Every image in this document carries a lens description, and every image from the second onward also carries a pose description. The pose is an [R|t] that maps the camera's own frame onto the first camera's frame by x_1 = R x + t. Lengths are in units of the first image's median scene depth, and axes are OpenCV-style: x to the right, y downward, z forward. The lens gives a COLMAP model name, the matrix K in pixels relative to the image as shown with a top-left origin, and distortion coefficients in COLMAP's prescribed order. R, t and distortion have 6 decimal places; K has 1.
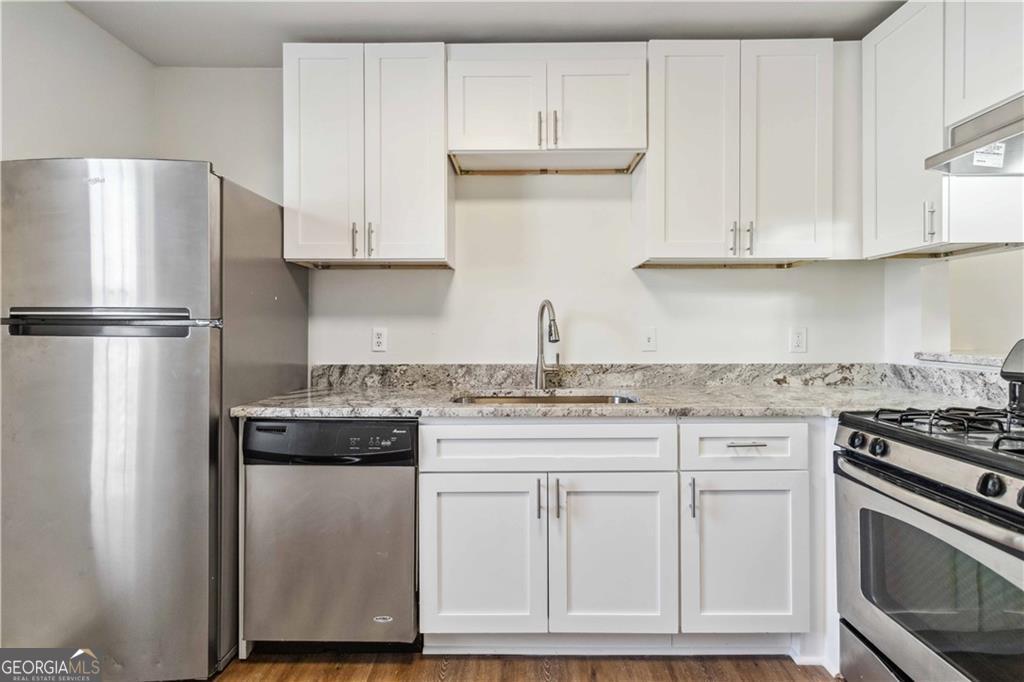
lens RADIAL K [[485.2, 0, 526.4], [0, 485.2, 331.4], [0, 0, 1]] dist [0.000810, 0.000082]
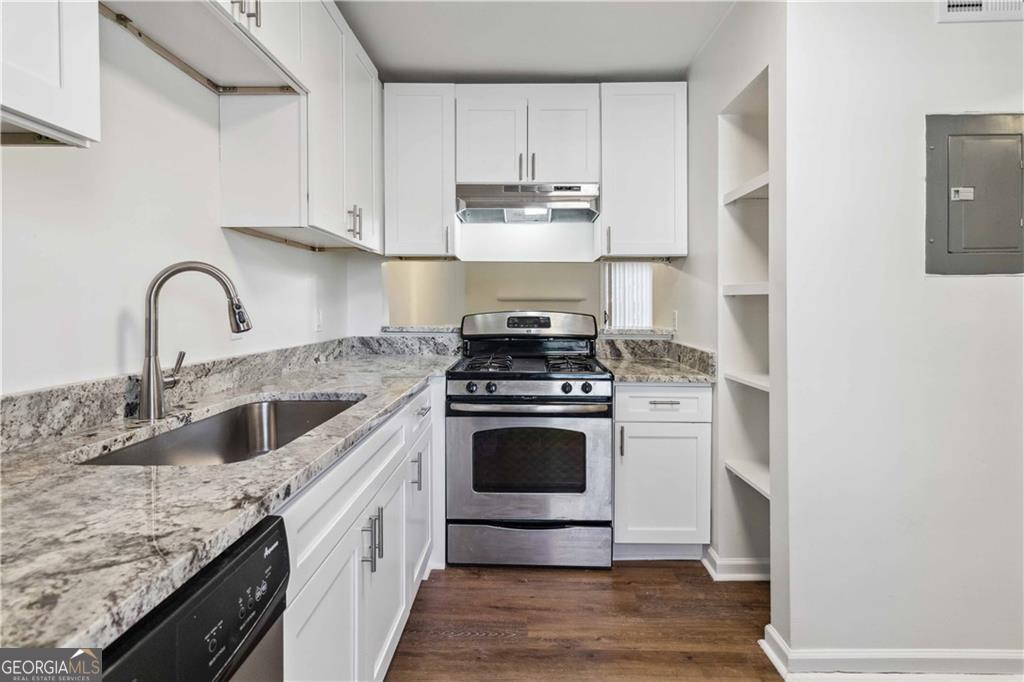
lens RADIAL K [[480.8, 0, 514.5], [0, 480.8, 309.9], [0, 0, 1]] dist [0.000103, 0.000190]
pose [[0.022154, -0.003408, 0.999749, -0.502275], [0.001776, 0.999993, 0.003369, -0.007222], [-0.999753, 0.001701, 0.022160, 0.561385]]
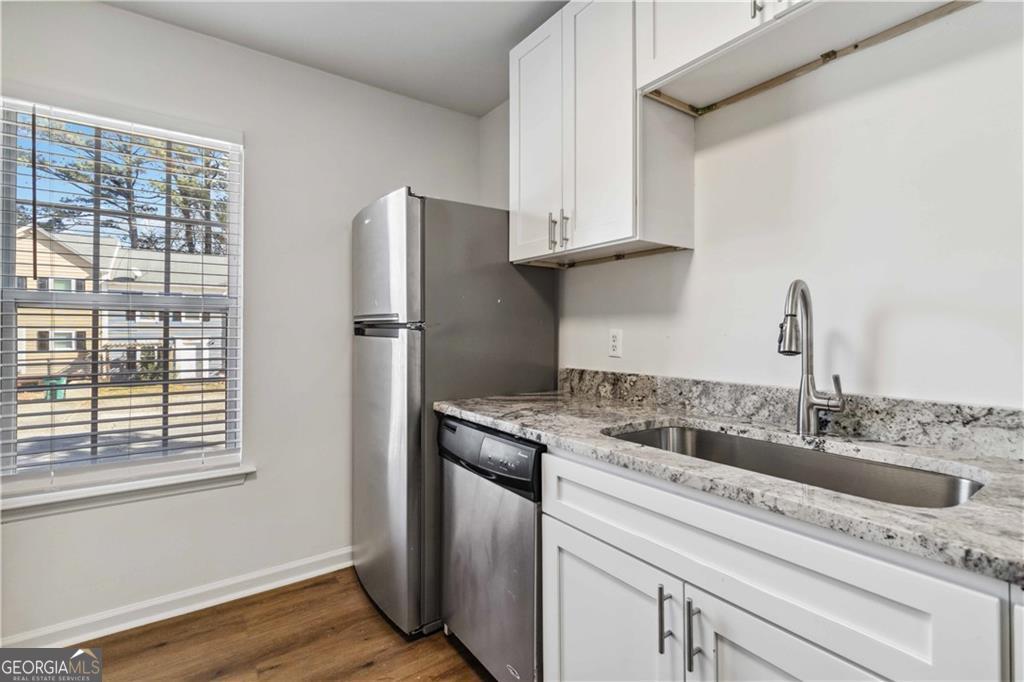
lens RADIAL K [[481.5, 0, 516.4], [0, 481.5, 327.5], [0, 0, 1]] dist [0.001121, 0.000203]
pose [[0.575338, -0.004847, -0.817901, 0.294128], [-0.002615, 0.999966, -0.007765, -0.003329], [0.817912, 0.006606, 0.575306, 0.377080]]
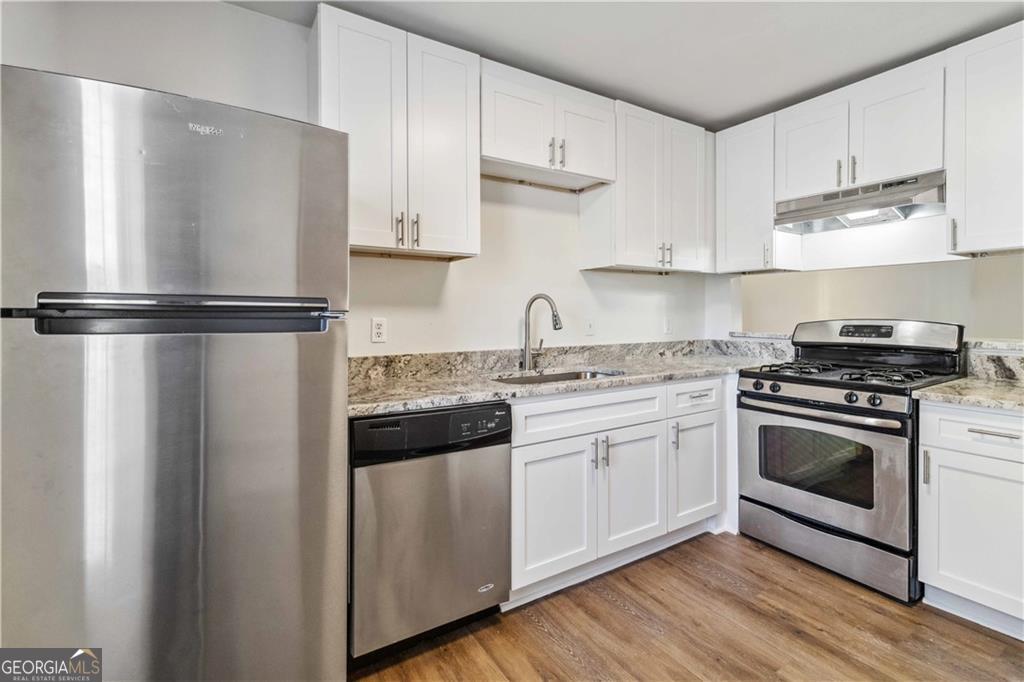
lens RADIAL K [[474.5, 0, 527.4], [0, 474.5, 318.8], [0, 0, 1]] dist [0.000257, 0.000197]
pose [[0.836611, -0.005097, 0.547773, -0.583046], [0.003352, 0.999986, 0.004187, -0.008930], [-0.547787, -0.001667, 0.836616, 0.046578]]
